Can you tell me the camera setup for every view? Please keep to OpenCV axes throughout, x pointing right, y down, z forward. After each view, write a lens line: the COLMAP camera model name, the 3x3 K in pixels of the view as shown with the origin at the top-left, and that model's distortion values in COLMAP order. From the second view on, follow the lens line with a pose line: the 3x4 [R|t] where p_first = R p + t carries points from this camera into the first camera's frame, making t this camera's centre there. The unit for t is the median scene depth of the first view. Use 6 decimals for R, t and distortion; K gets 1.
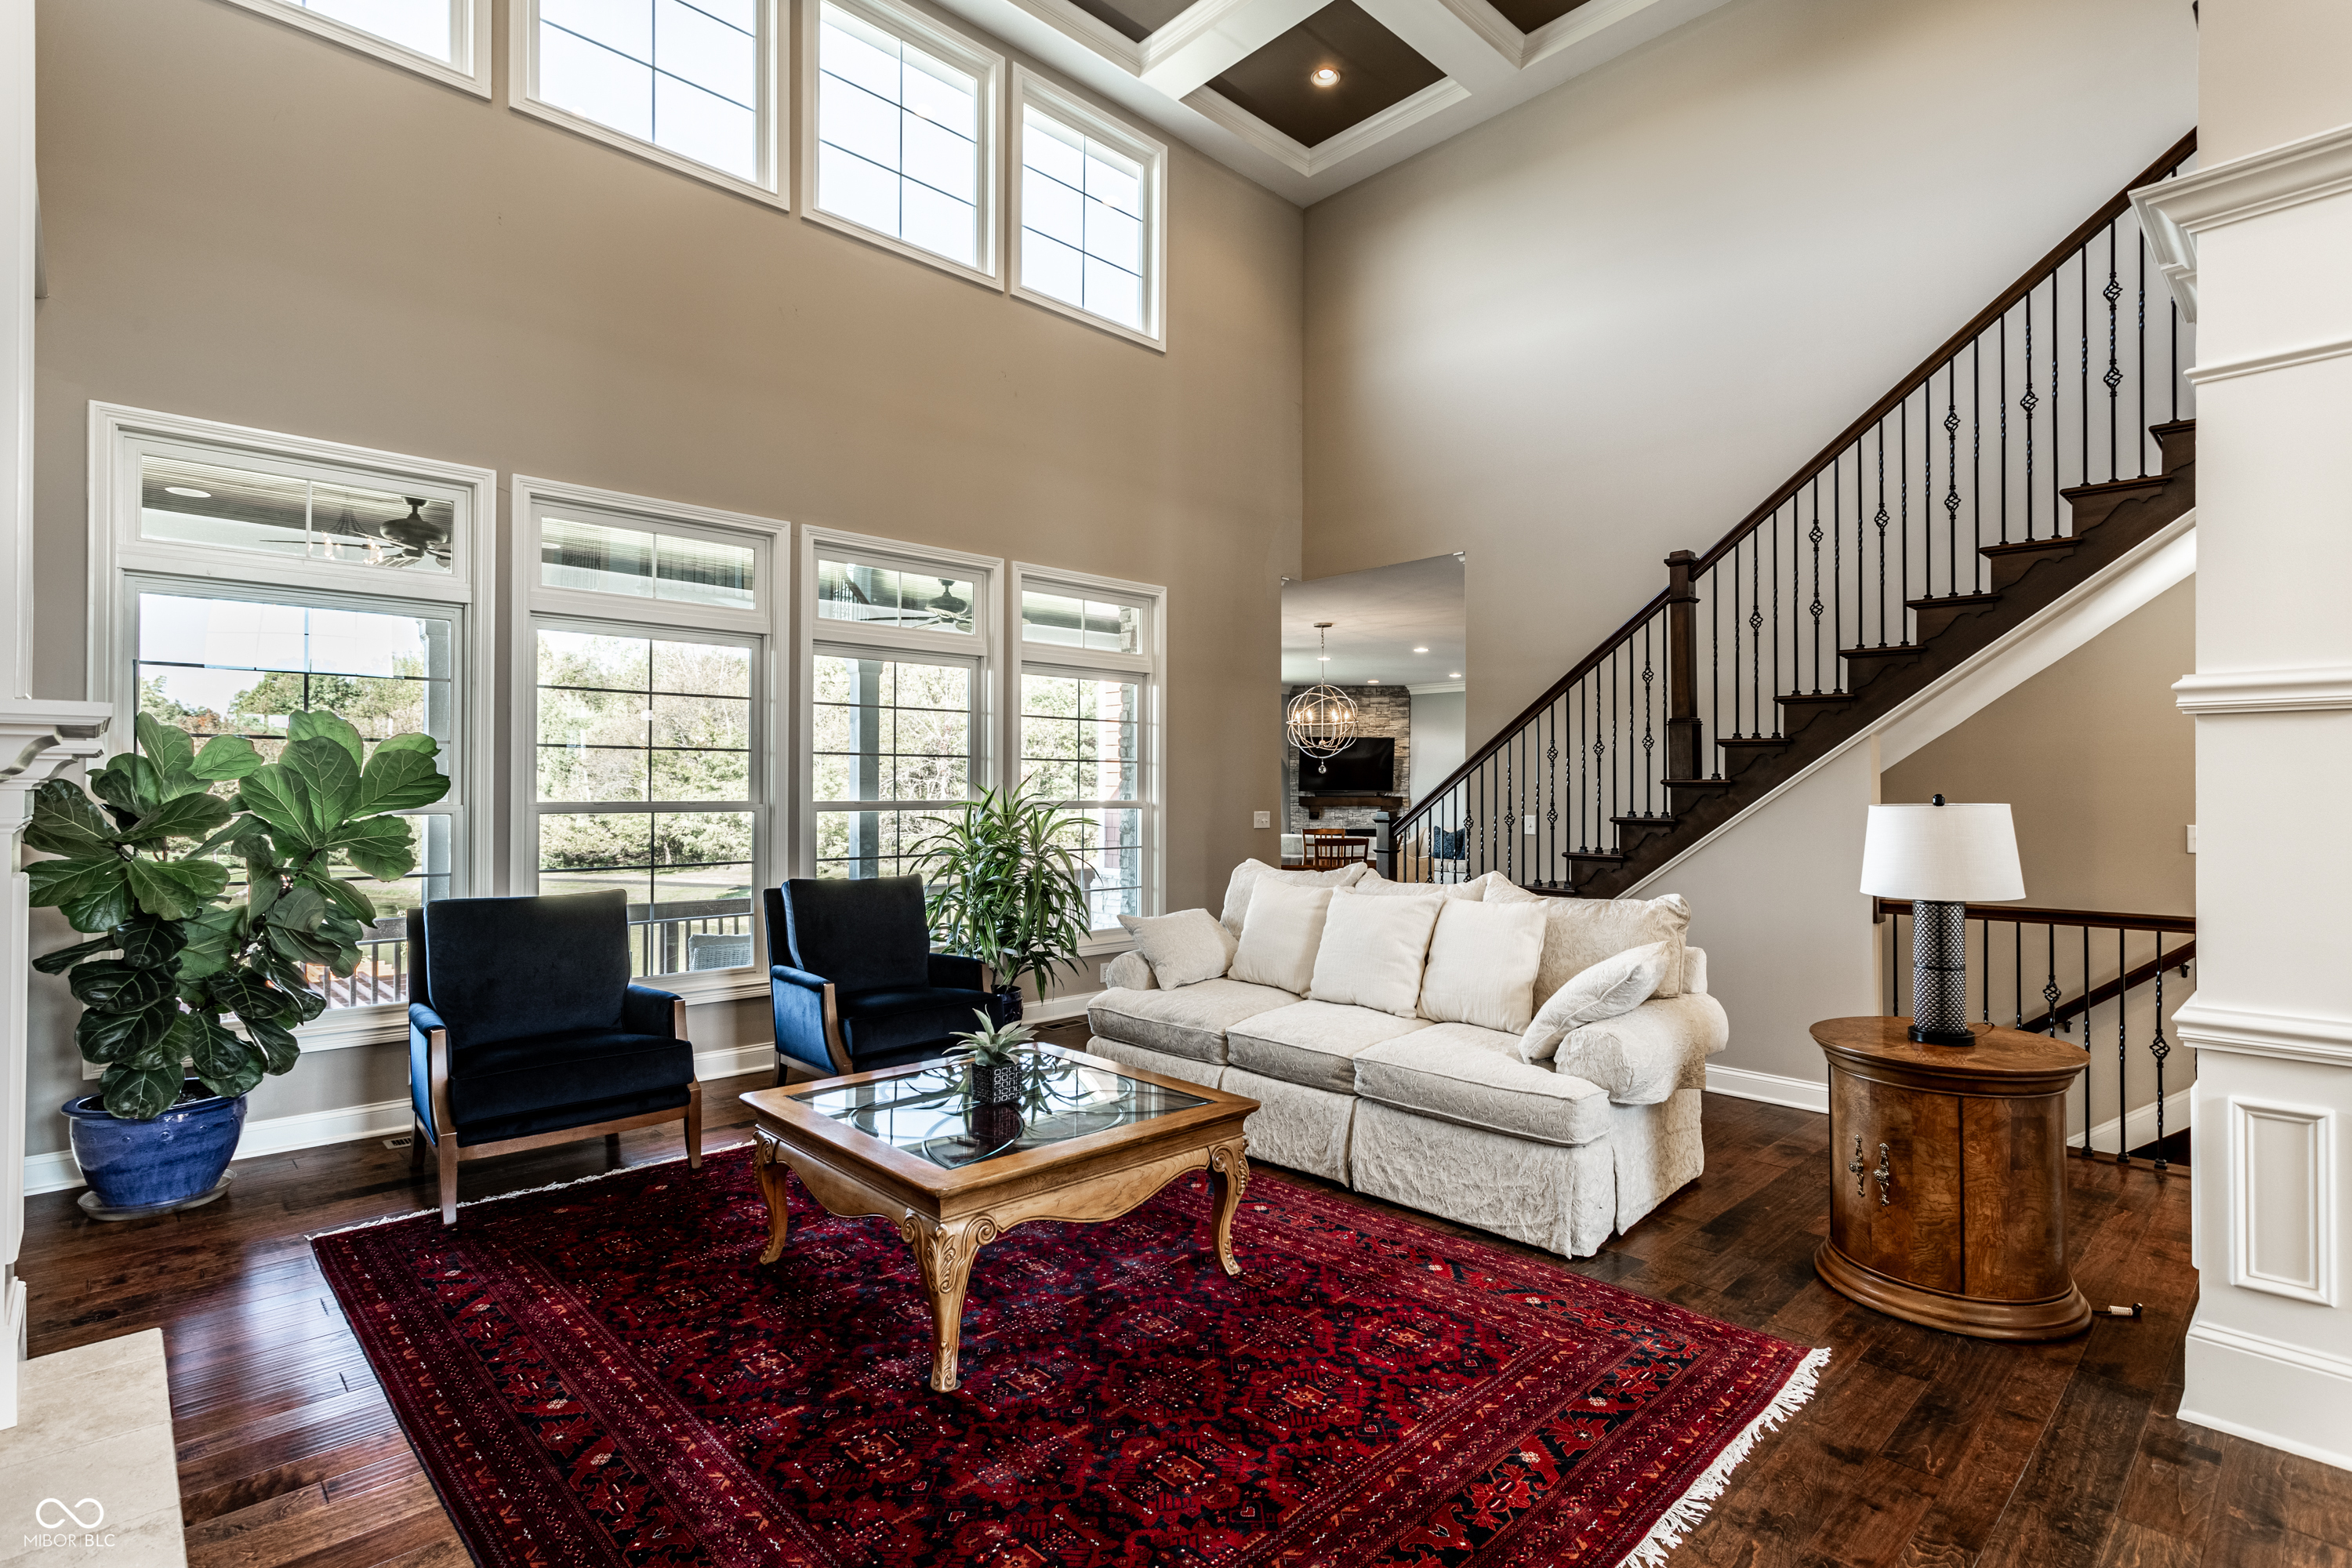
lens RADIAL K [[1137.5, 0, 1166.8], [0, 1137.5, 796.2], [0, 0, 1]] dist [0.010361, 0.000167]
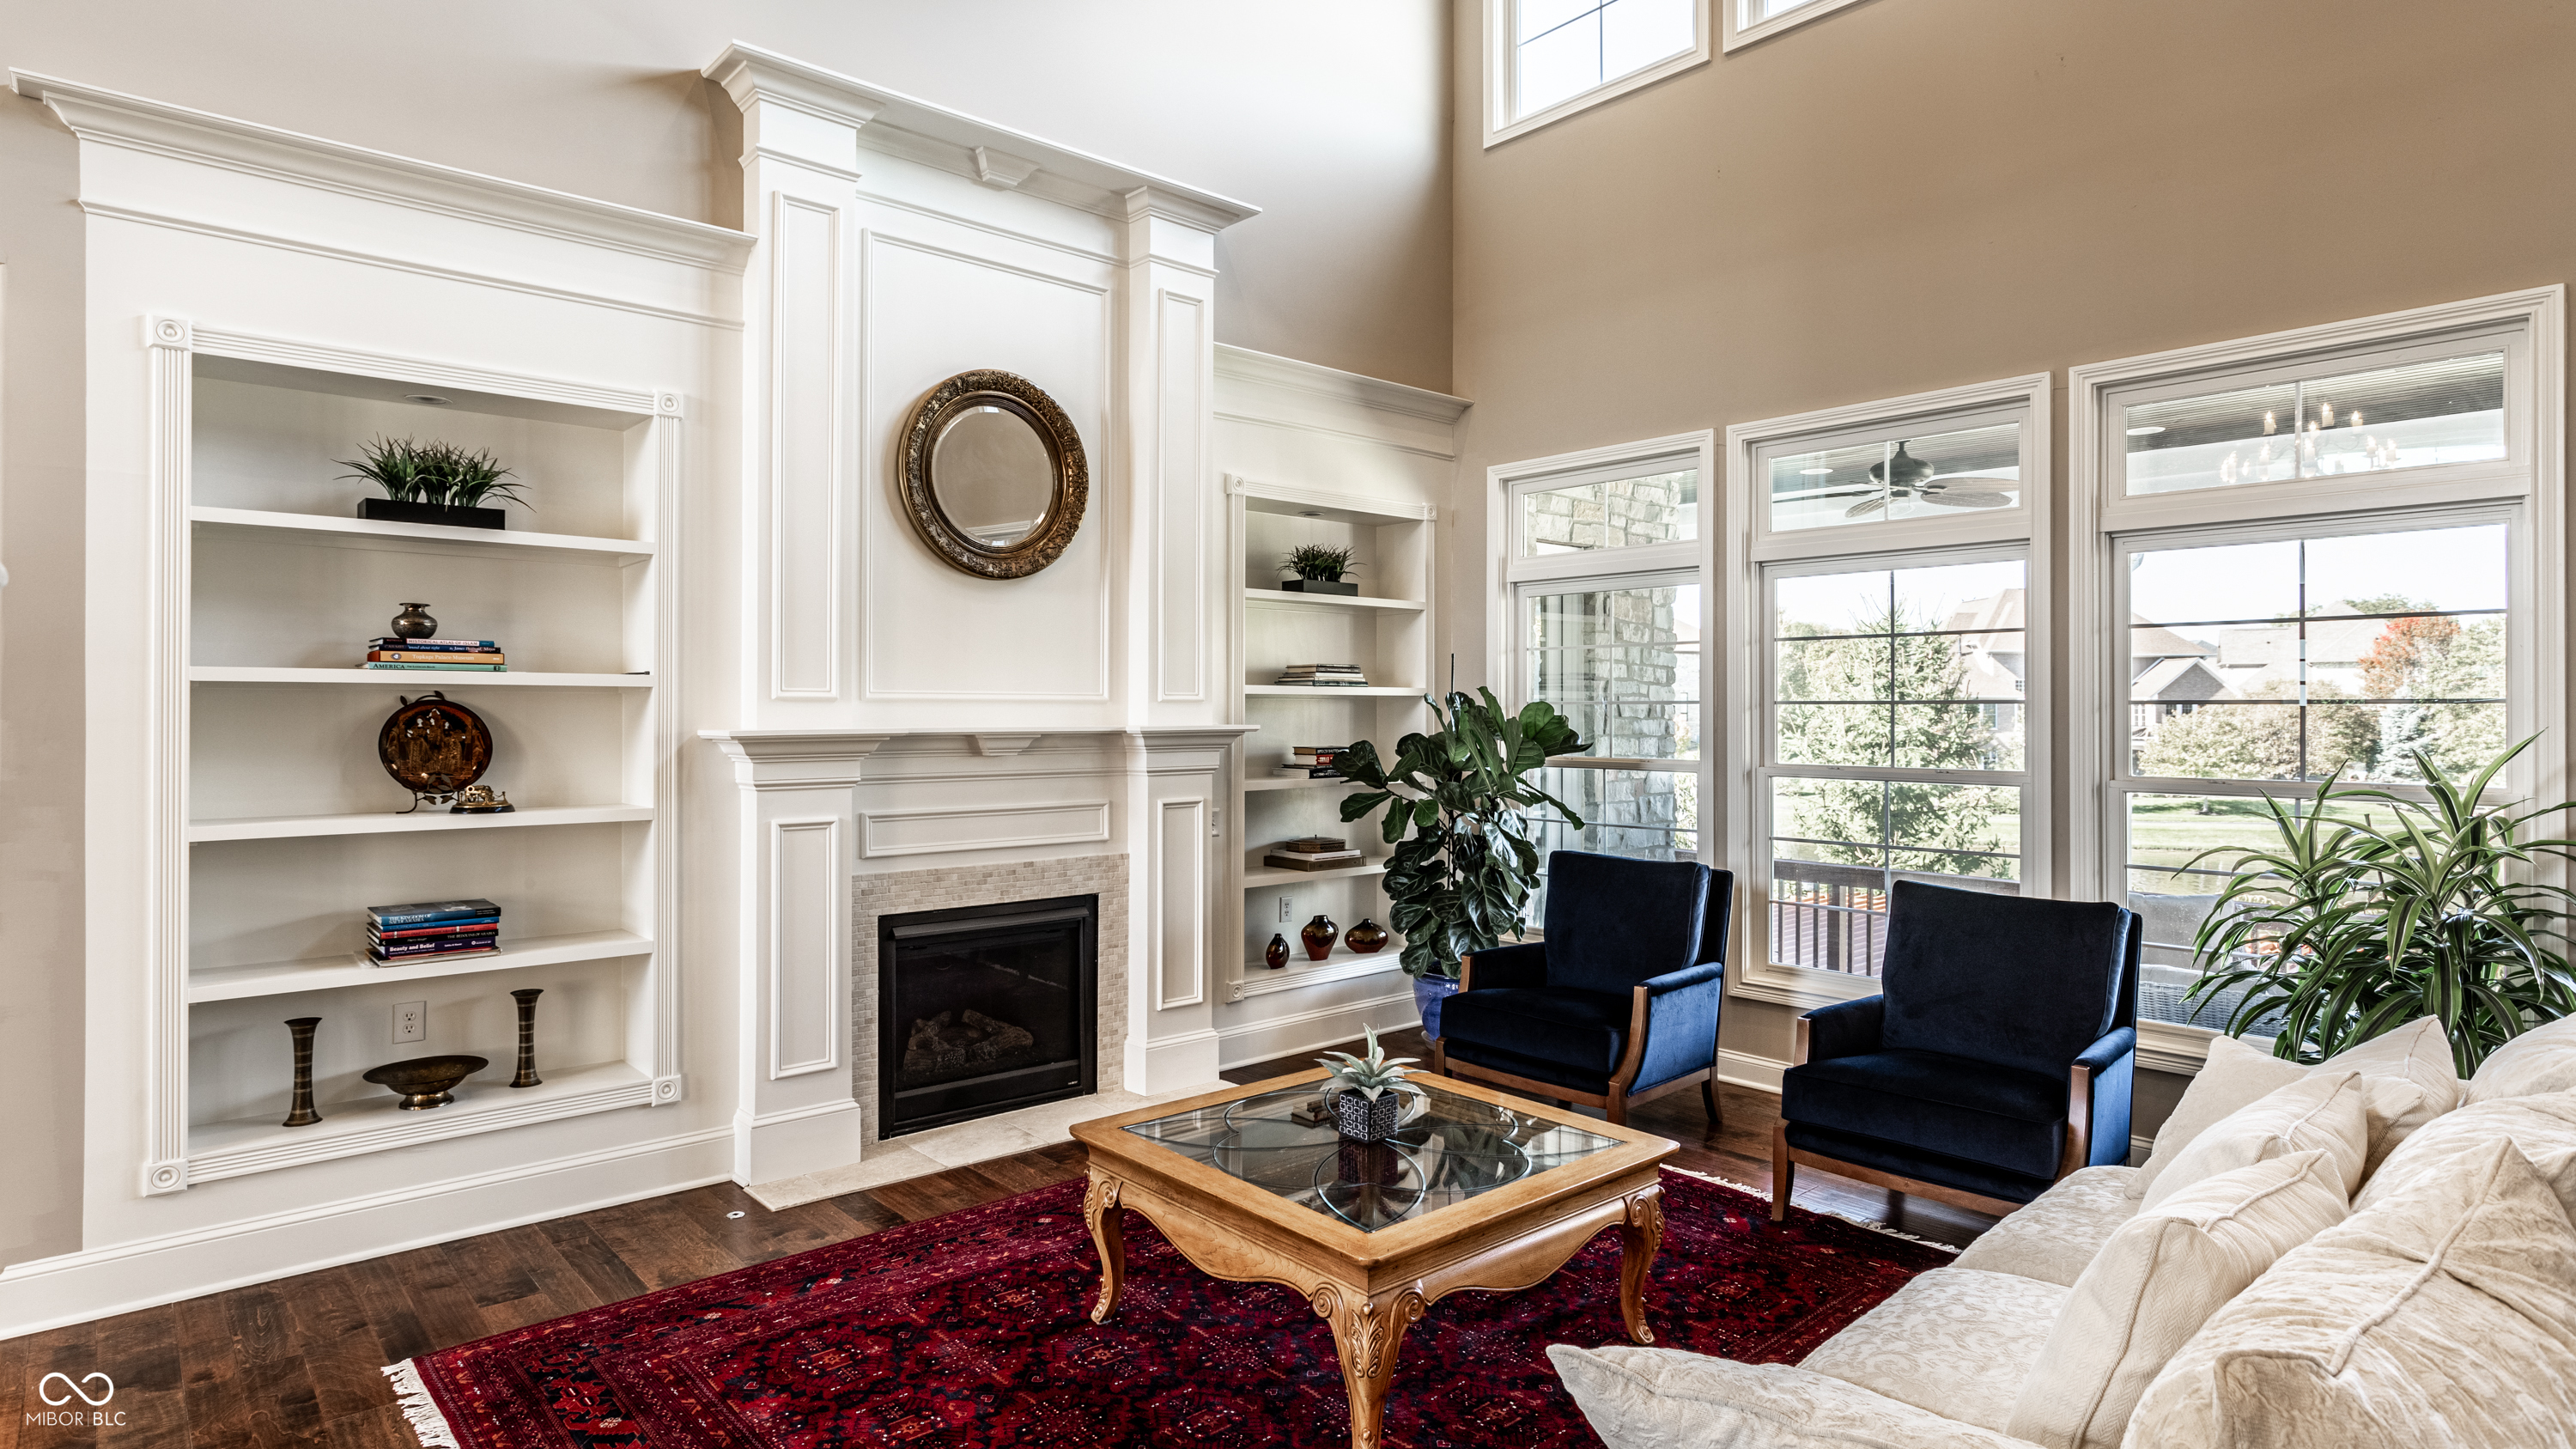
lens RADIAL K [[1361.8, 0, 1288.0], [0, 1361.8, 724.5], [0, 0, 1]] dist [0.003142, 0.000672]
pose [[-0.038440, 0.009958, -0.999211, 0.784388], [-0.007028, 0.999923, 0.010236, -0.049501], [0.999236, 0.007415, -0.038367, 0.869152]]
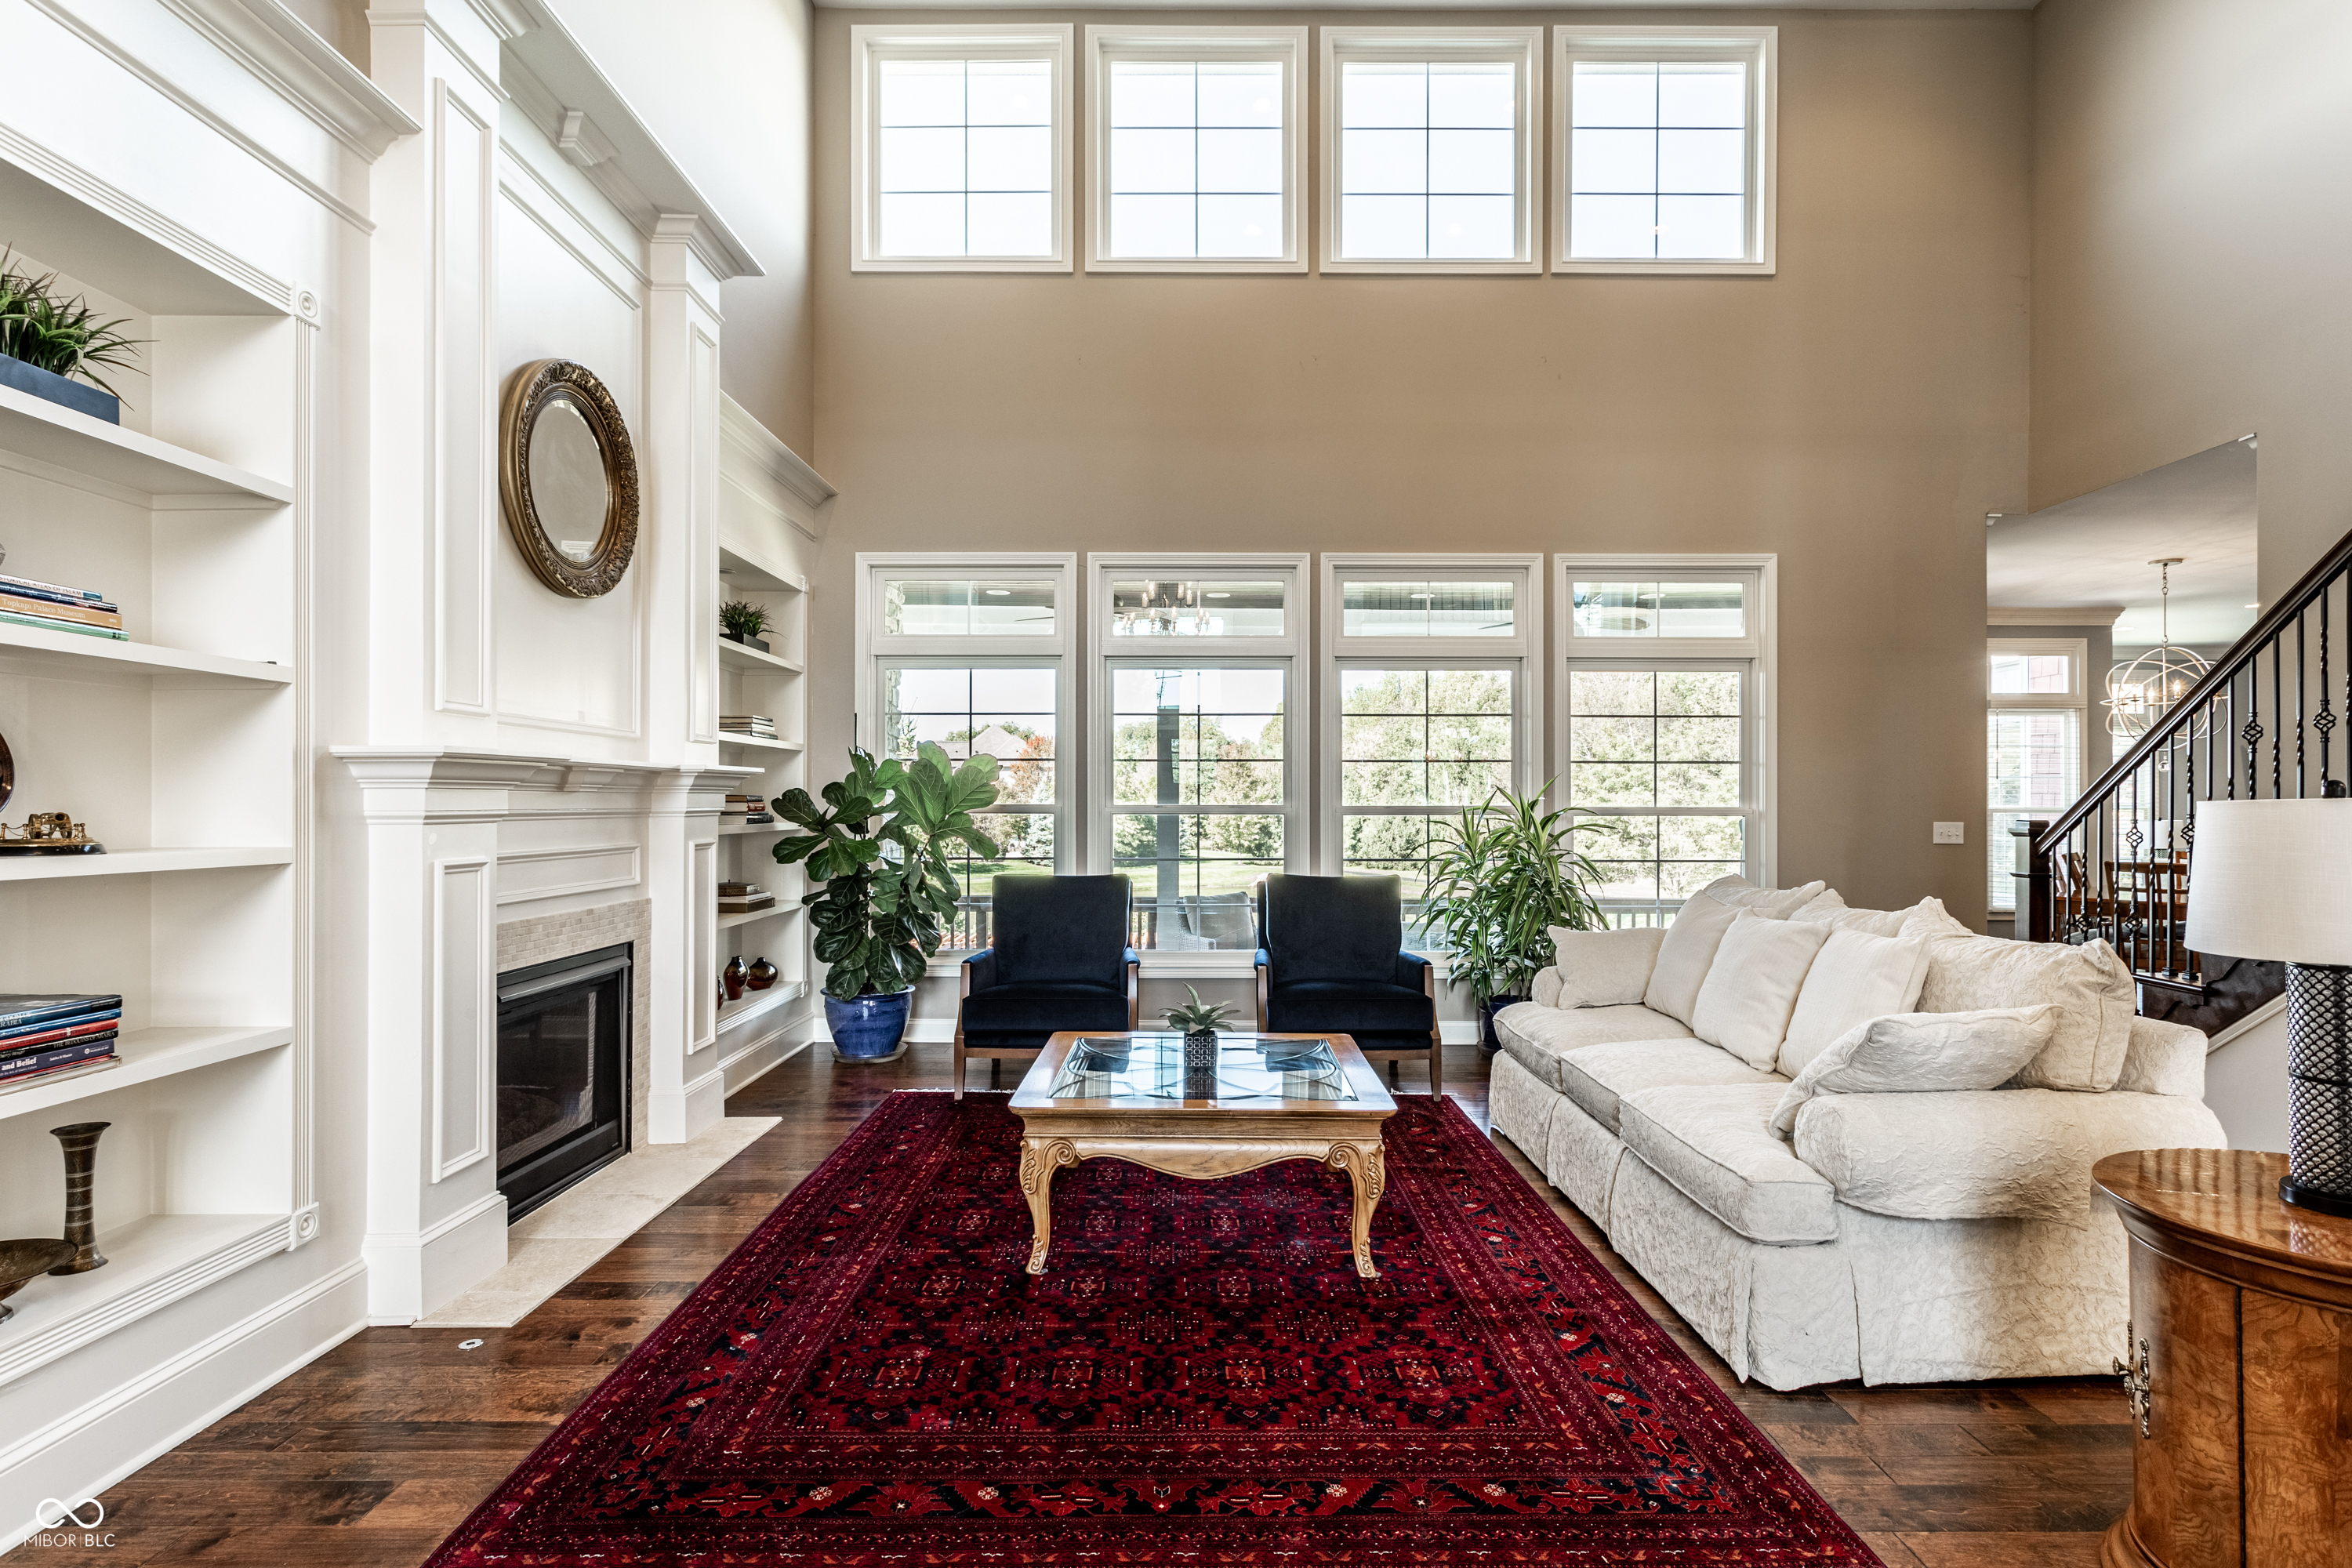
lens RADIAL K [[1171.0, 0, 1189.5], [0, 1171.0, 819.5], [0, 0, 1]] dist [0.009053, 0.000375]
pose [[0.723786, 0.008467, -0.689972, 0.567011], [-0.002437, 0.999950, 0.009714, 0.011393], [0.690020, -0.005350, 0.723770, 0.140625]]
